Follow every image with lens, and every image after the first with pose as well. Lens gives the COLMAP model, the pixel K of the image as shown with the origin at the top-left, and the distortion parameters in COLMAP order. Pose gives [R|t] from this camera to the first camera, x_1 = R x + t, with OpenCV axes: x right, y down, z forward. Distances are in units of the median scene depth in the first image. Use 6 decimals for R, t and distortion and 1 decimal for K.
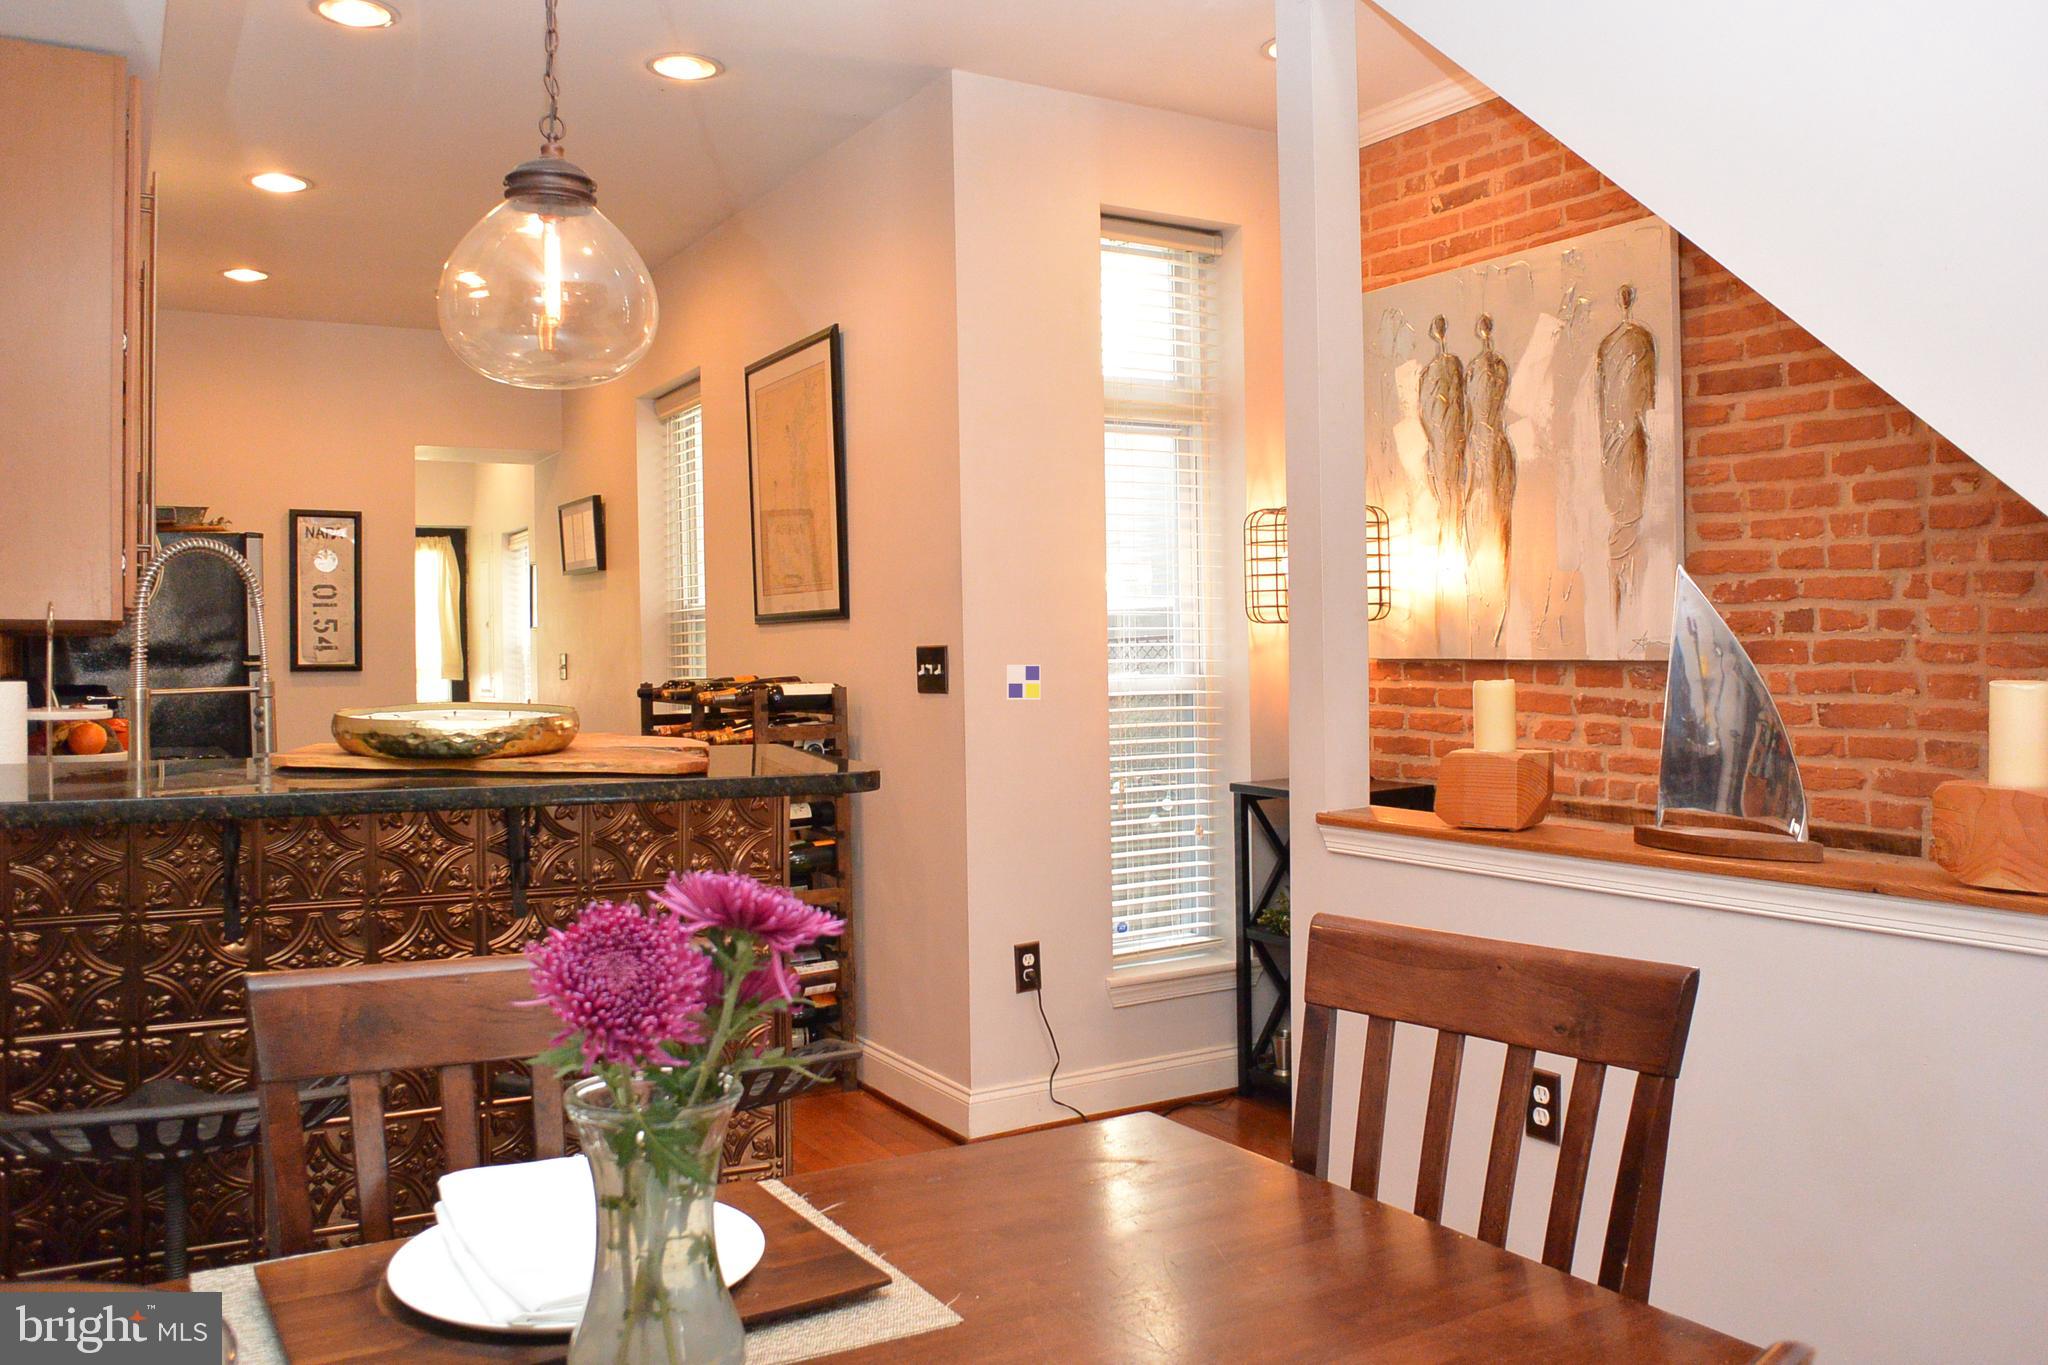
lens RADIAL K [[1599.2, 0, 1020.9], [0, 1599.2, 676.1], [0, 0, 1]] dist [-0.091001, 0.064737]
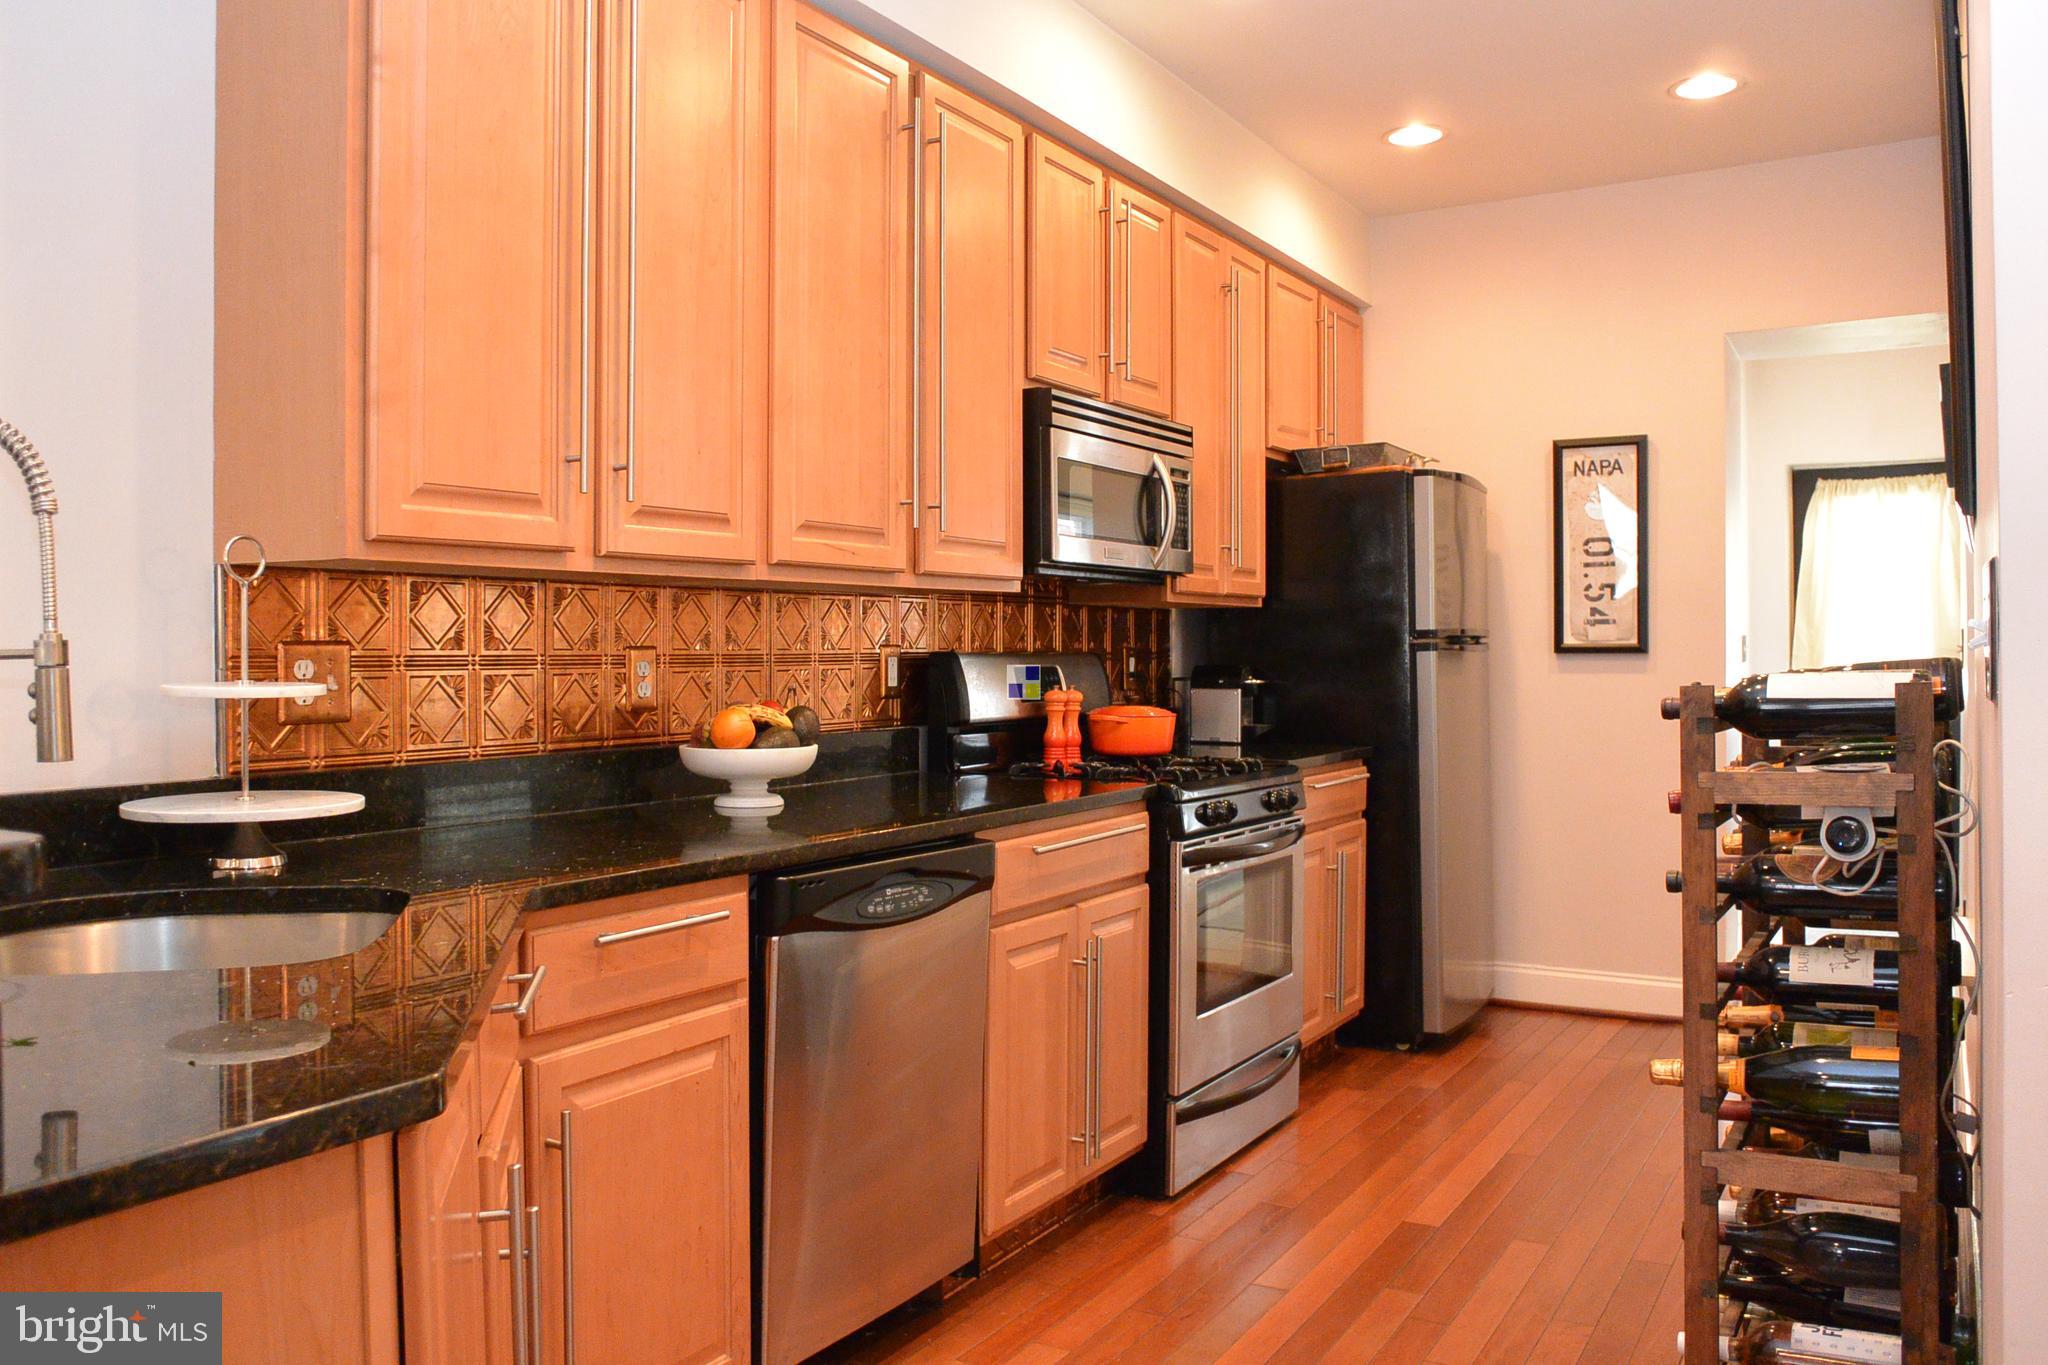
lens RADIAL K [[1599.2, 0, 1020.9], [0, 1599.2, 676.1], [0, 0, 1]] dist [-0.091001, 0.064737]
pose [[0.491426, 0.017854, -0.870737, 0.077682], [-0.013786, 0.999824, 0.012721, 0.001972], [0.870810, 0.005752, 0.491585, 0.396652]]
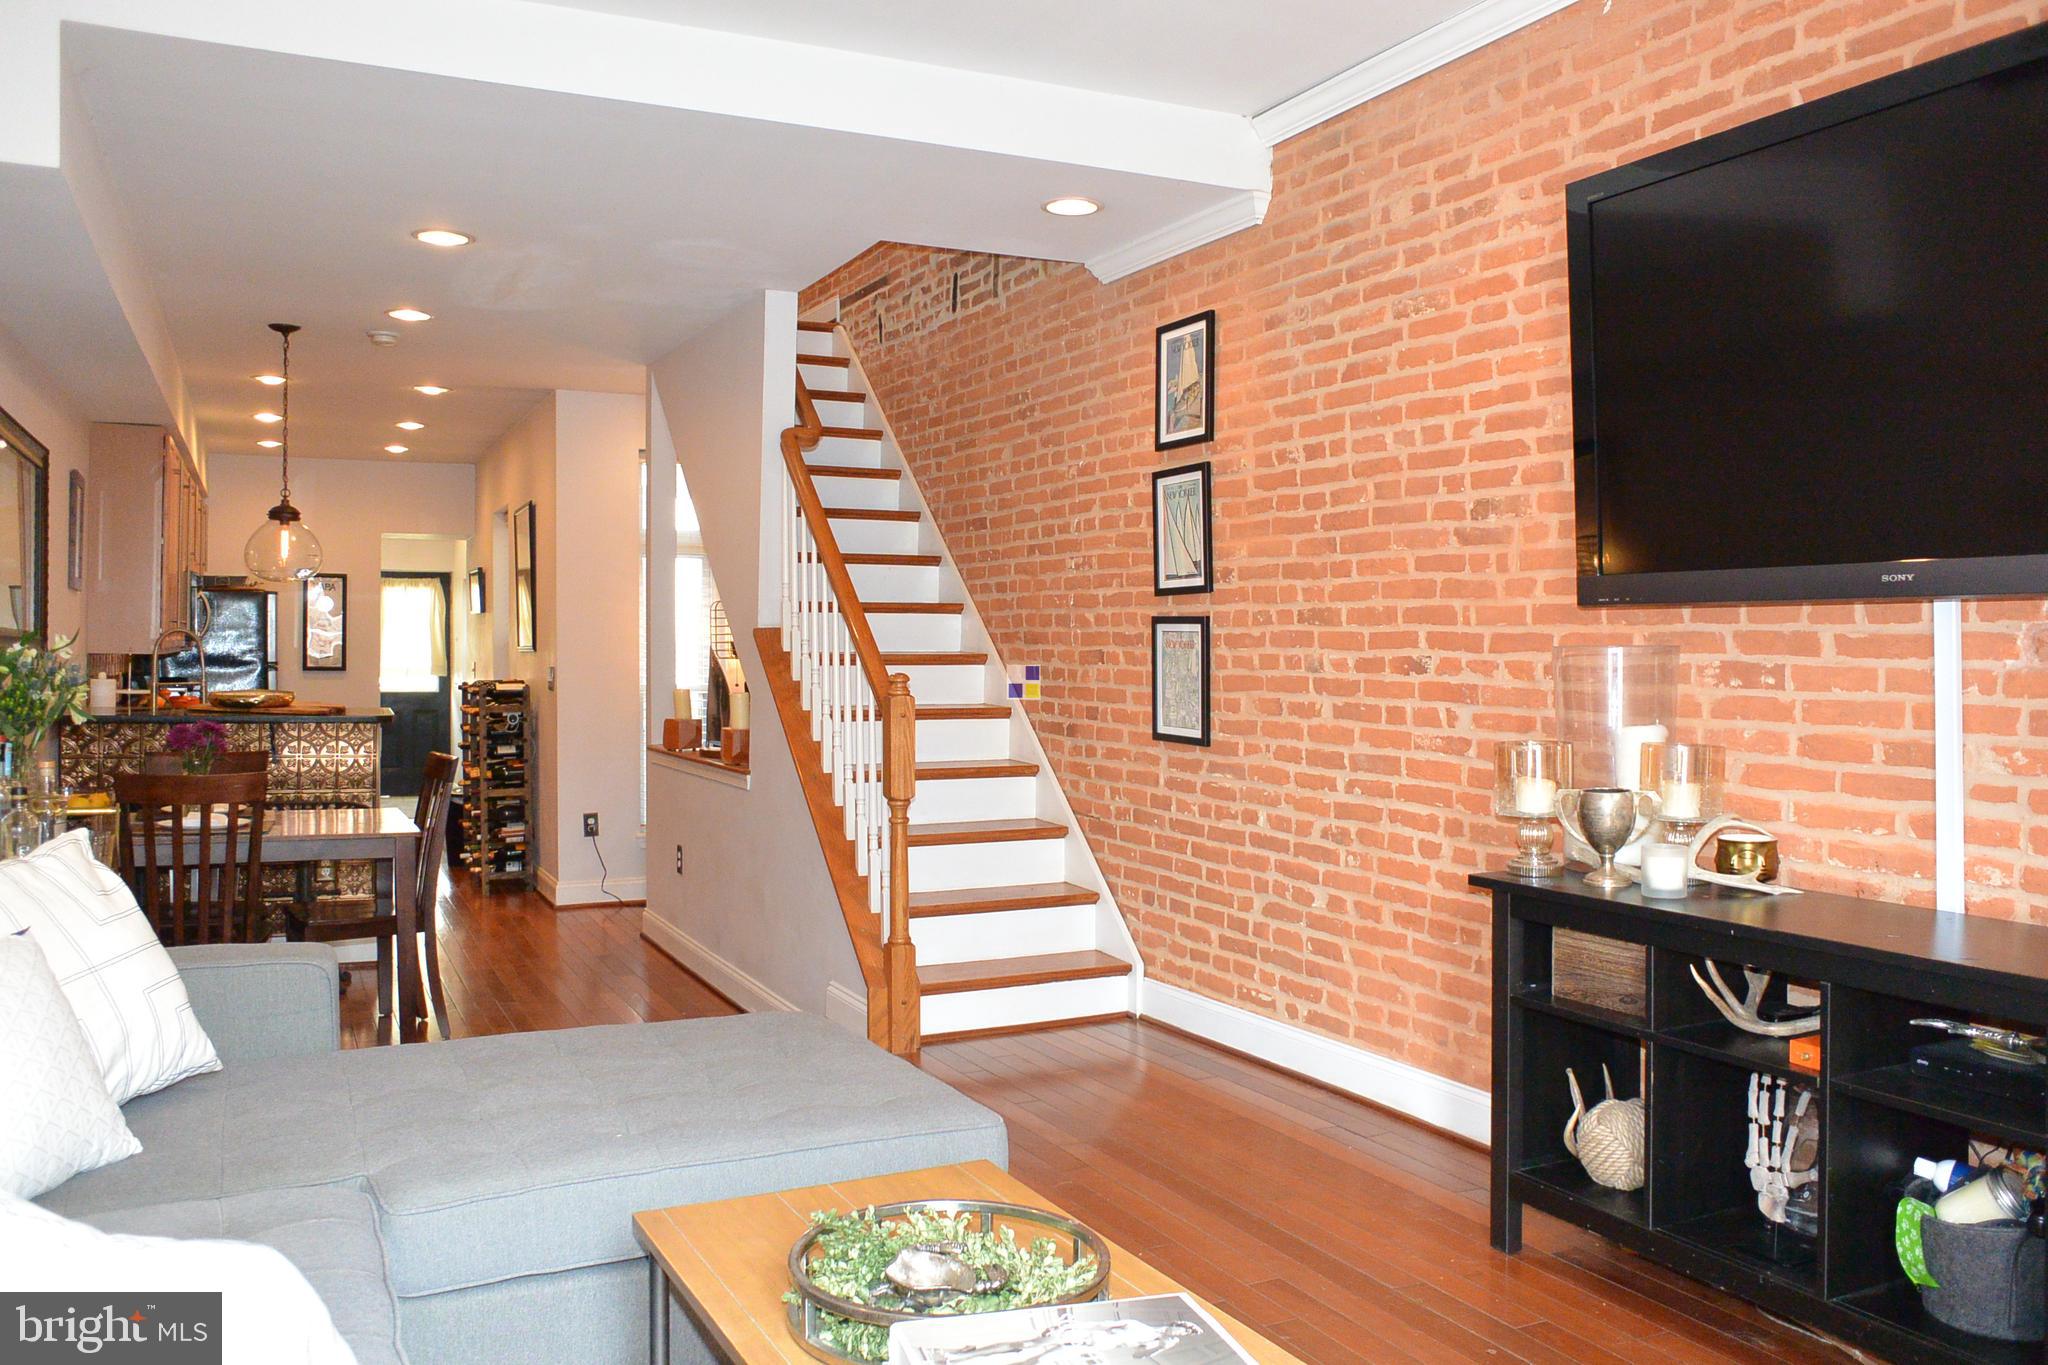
lens RADIAL K [[1598.4, 0, 1014.7], [0, 1598.4, 682.2], [0, 0, 1]] dist [-0.086661, 0.065313]
pose [[0.995915, 0.021289, -0.087746, 0.430779], [-0.021112, 0.999773, 0.002943, -0.011299], [0.087788, -0.001079, 0.996139, -0.590383]]
